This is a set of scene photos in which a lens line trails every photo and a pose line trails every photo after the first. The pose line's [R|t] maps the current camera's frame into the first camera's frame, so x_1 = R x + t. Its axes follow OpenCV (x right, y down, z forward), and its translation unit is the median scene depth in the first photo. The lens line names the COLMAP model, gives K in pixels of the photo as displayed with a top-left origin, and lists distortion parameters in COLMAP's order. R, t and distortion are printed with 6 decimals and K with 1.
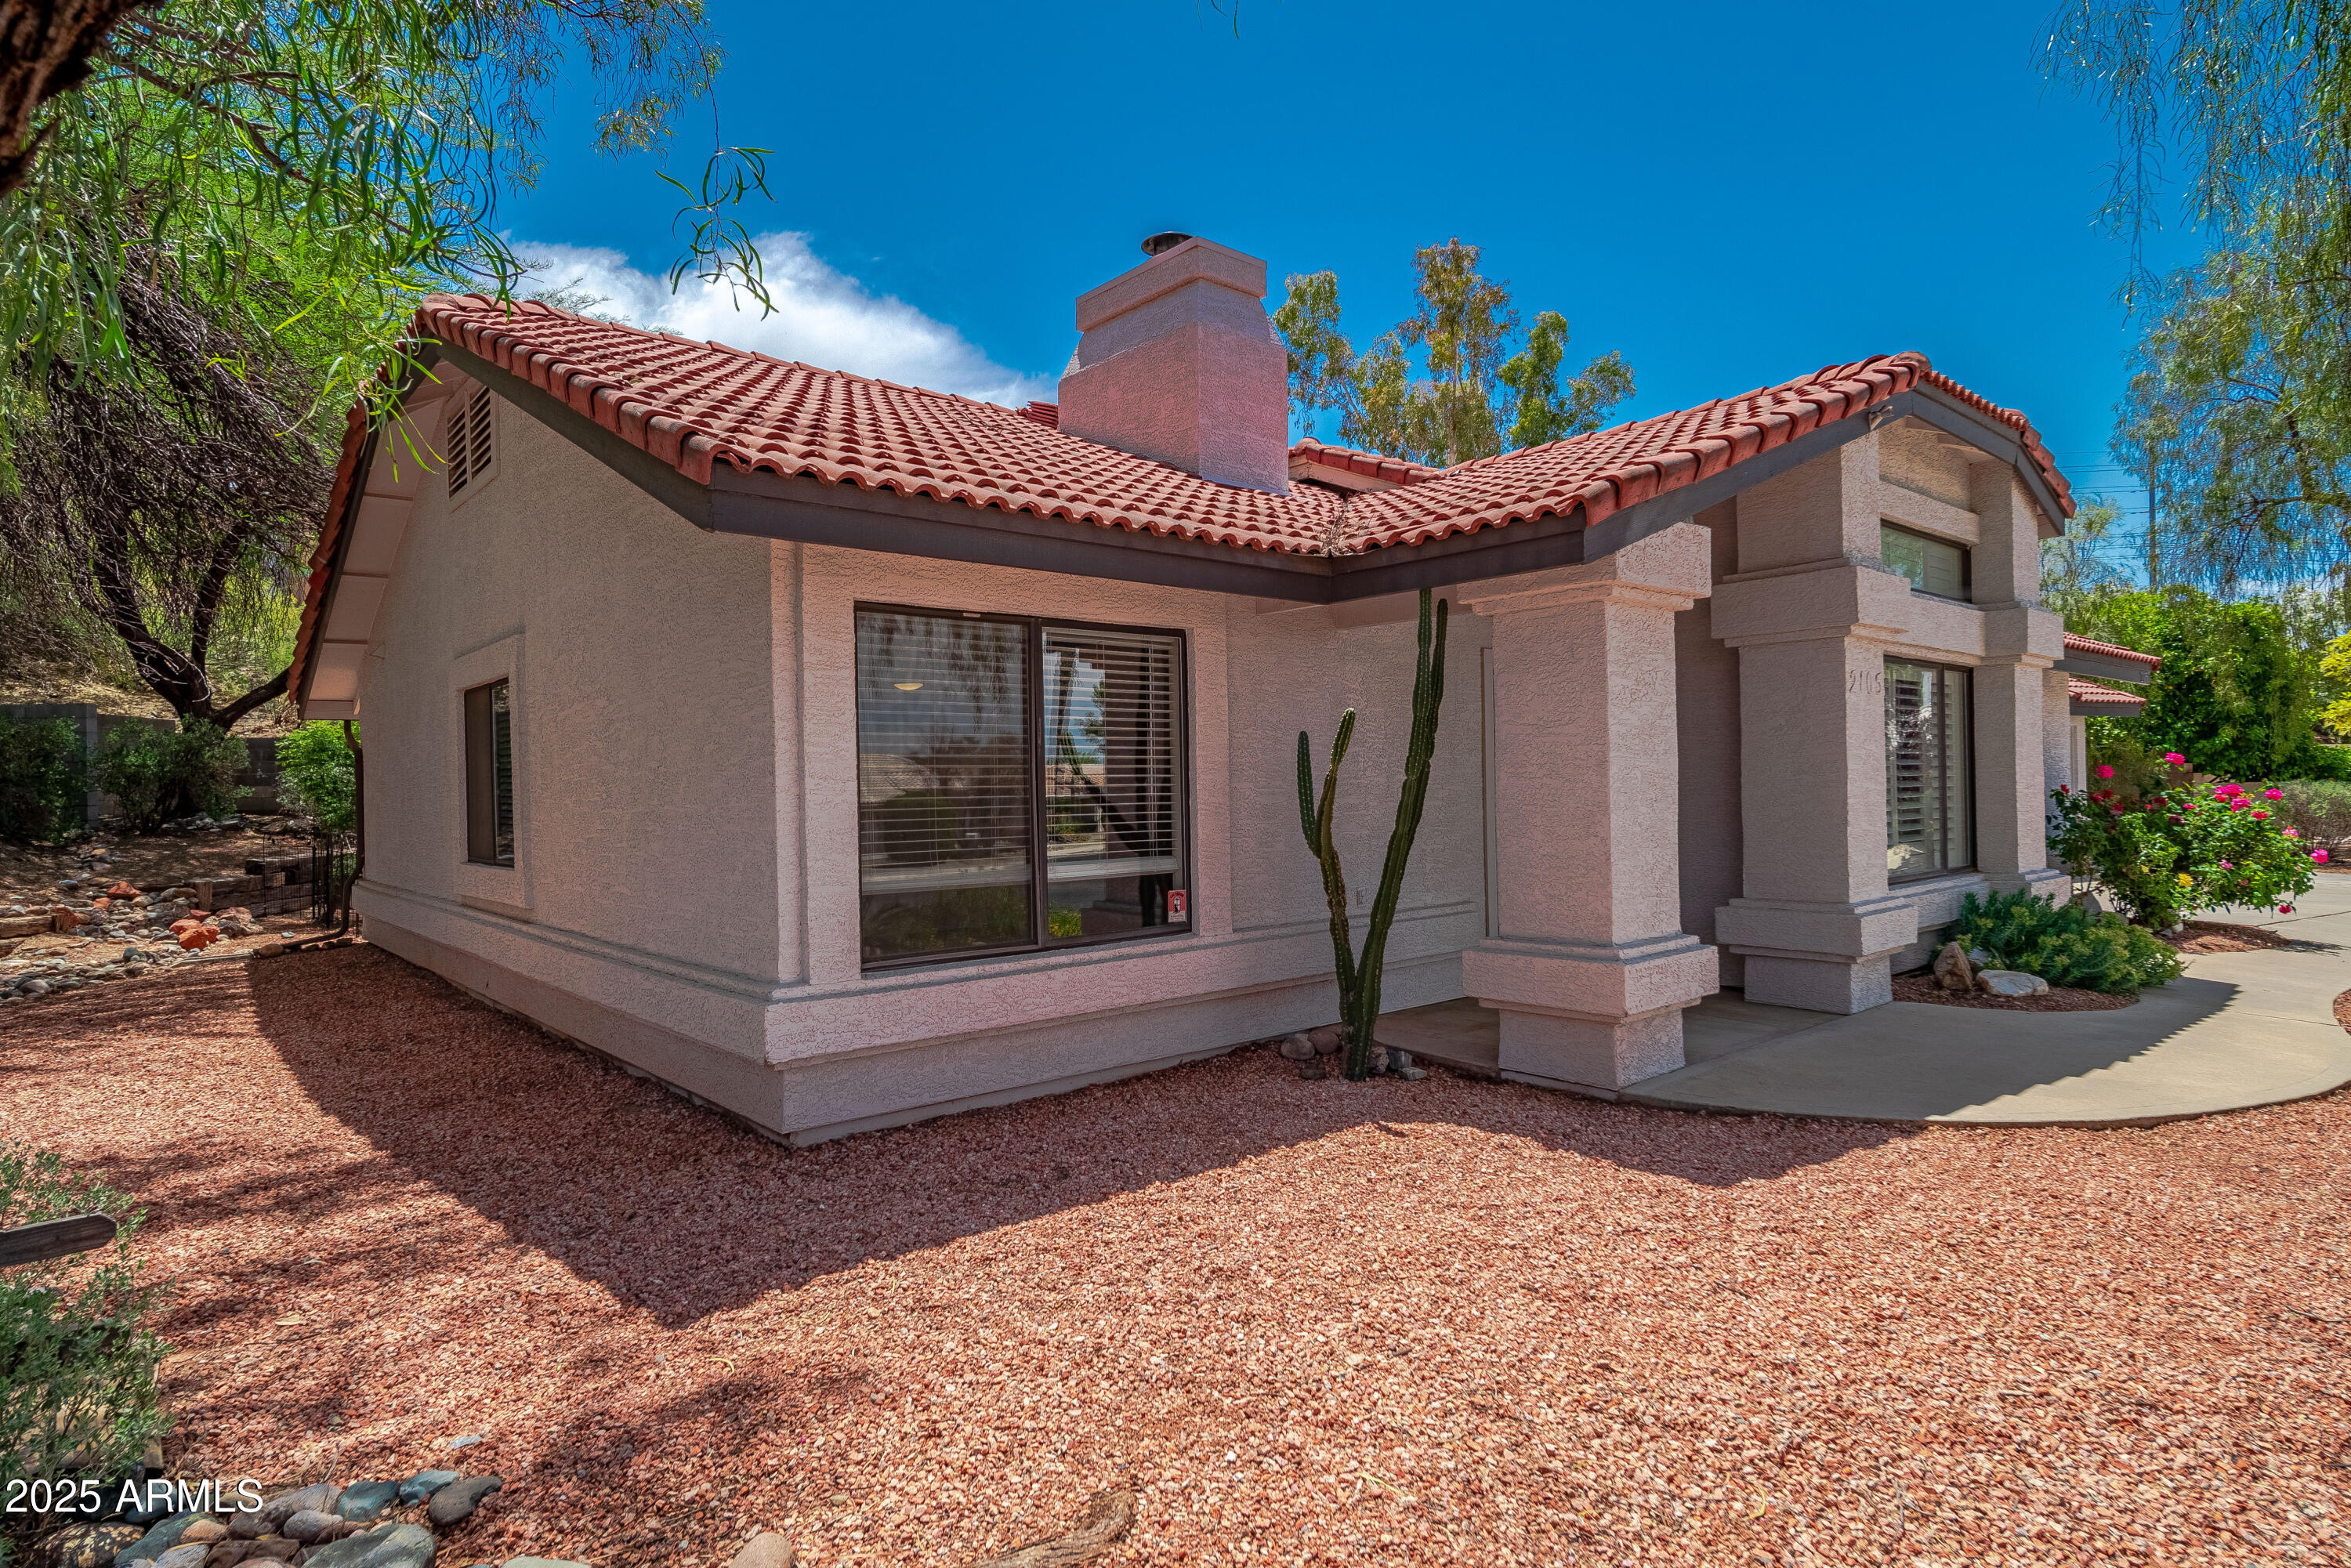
lens RADIAL K [[1259.3, 0, 1164.7], [0, 1259.3, 790.1], [0, 0, 1]] dist [0.014873, -0.003627]
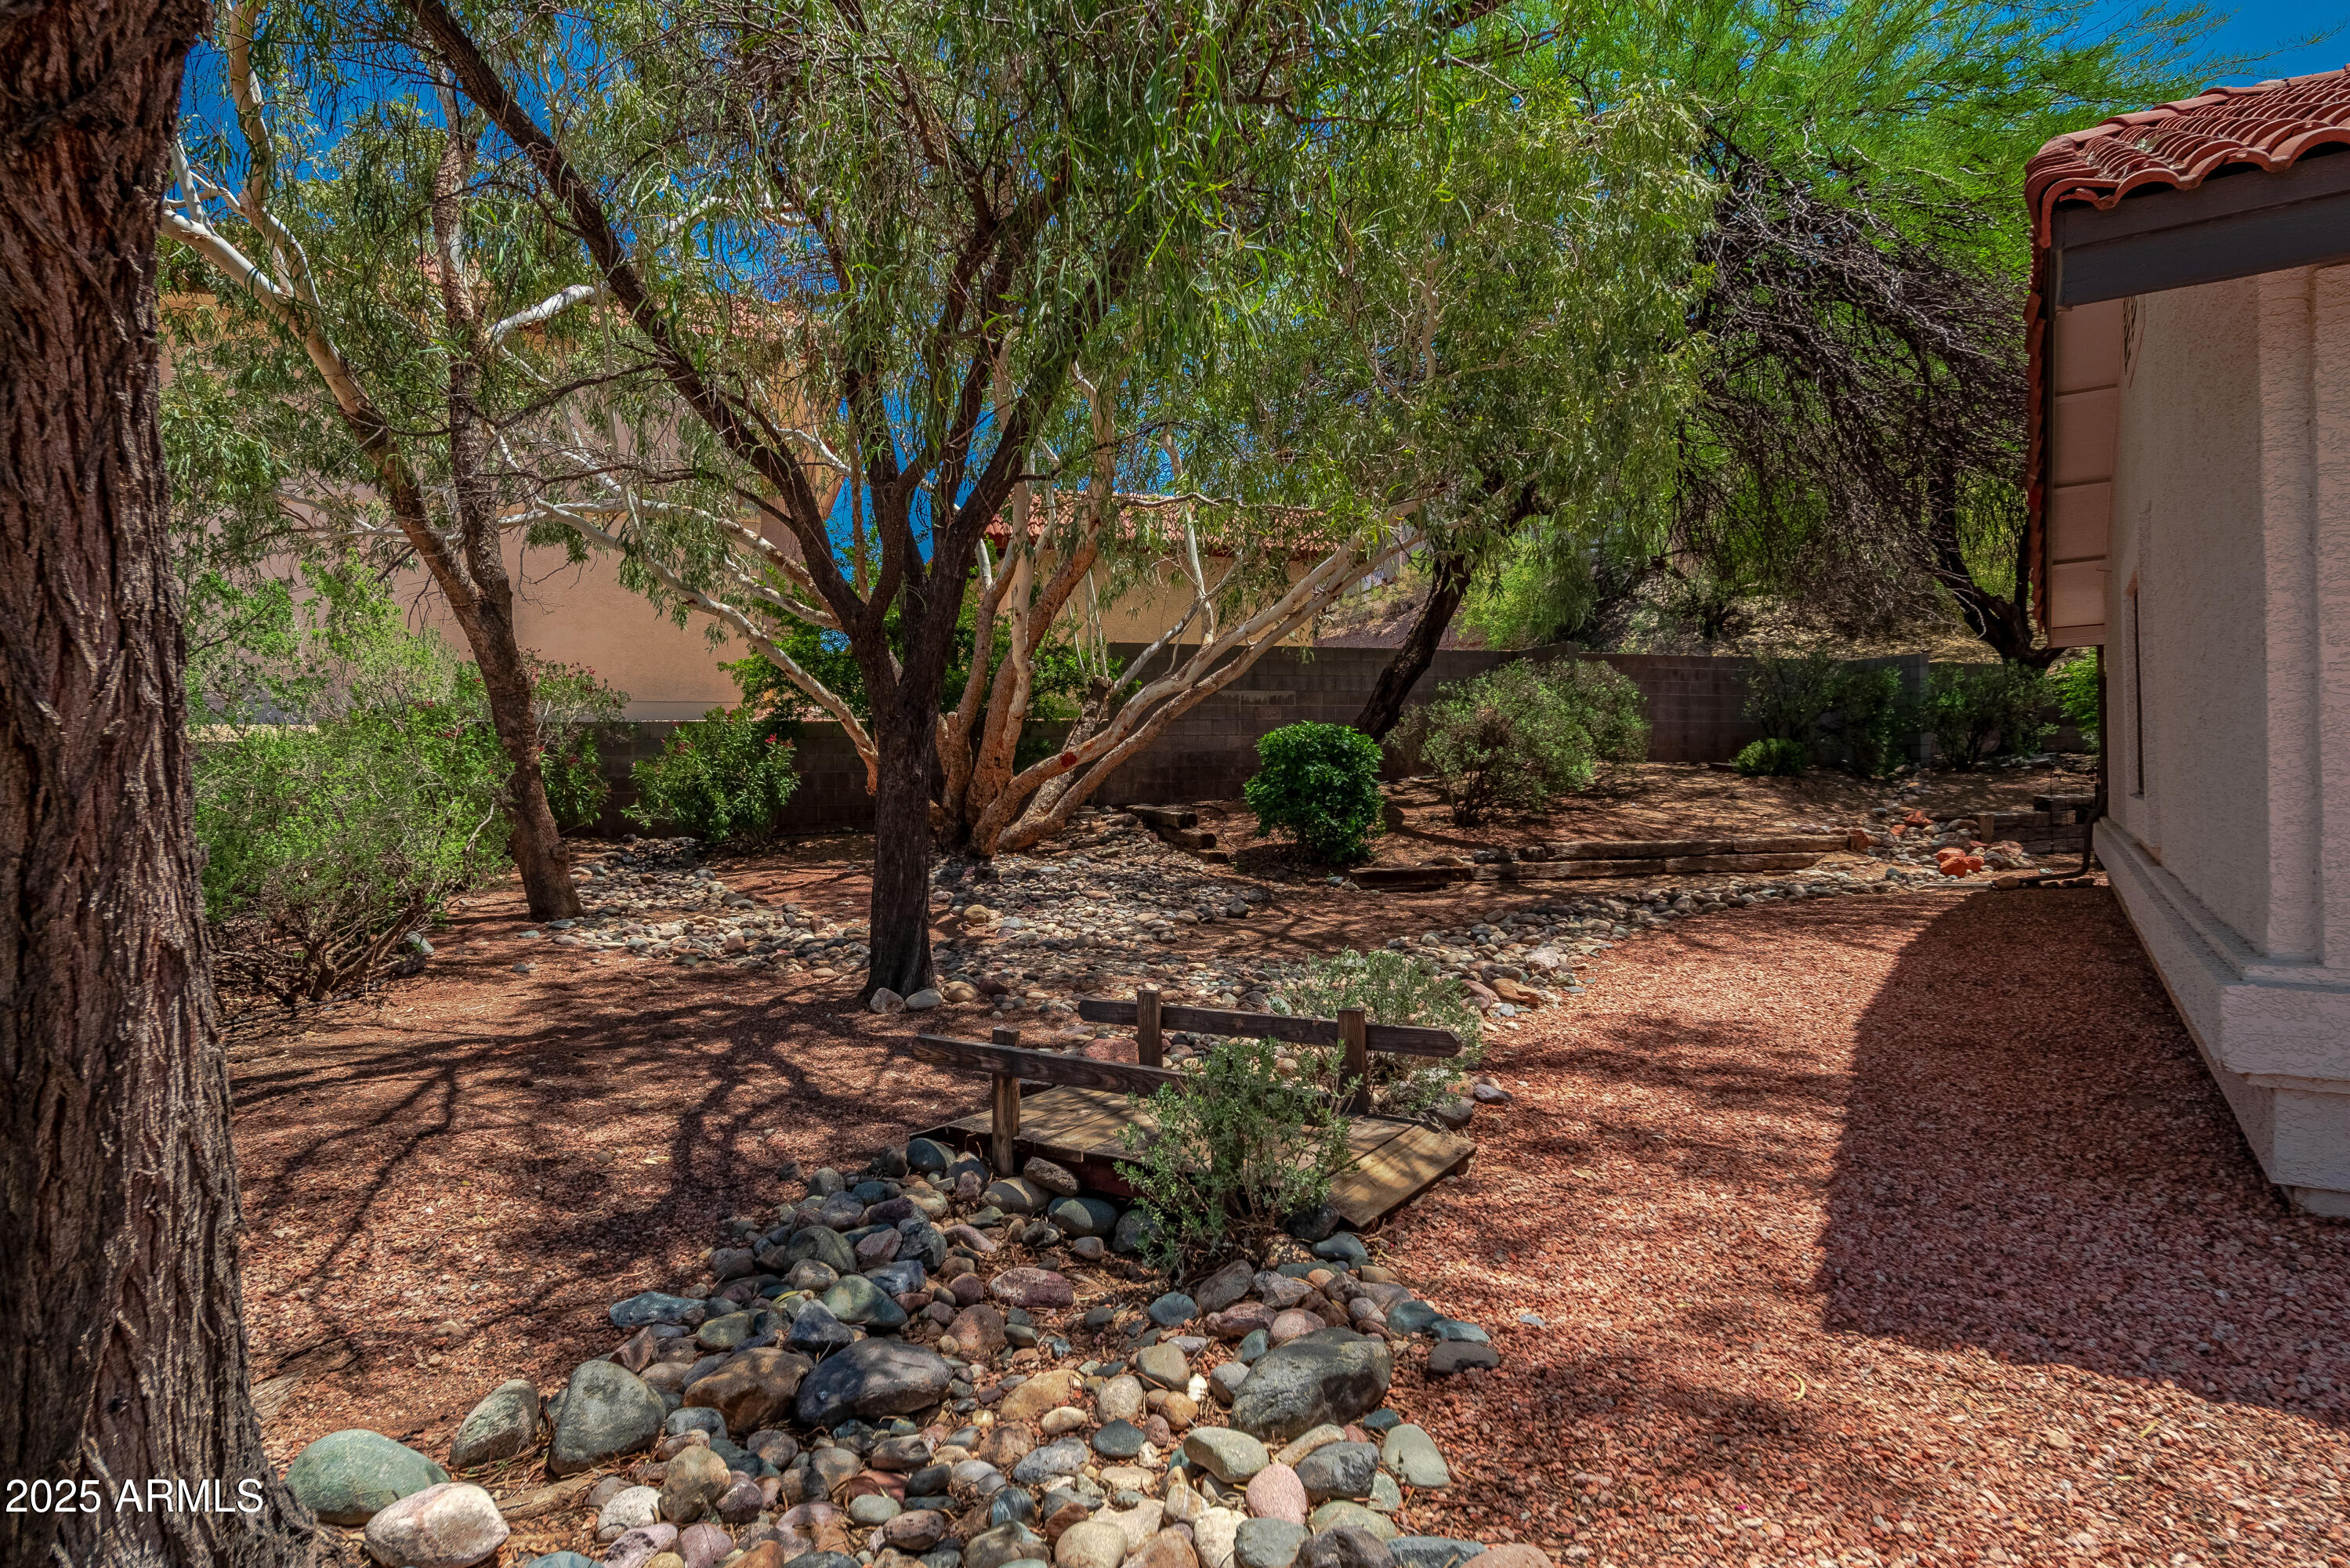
lens RADIAL K [[1258.8, 0, 1174.9], [0, 1258.8, 774.3], [0, 0, 1]] dist [0.014873, -0.003627]
pose [[0.273248, 0.011553, -0.961874, 0.063868], [0.016424, 0.999726, 0.016674, 0.012763], [0.961803, -0.020354, 0.272984, 0.093581]]
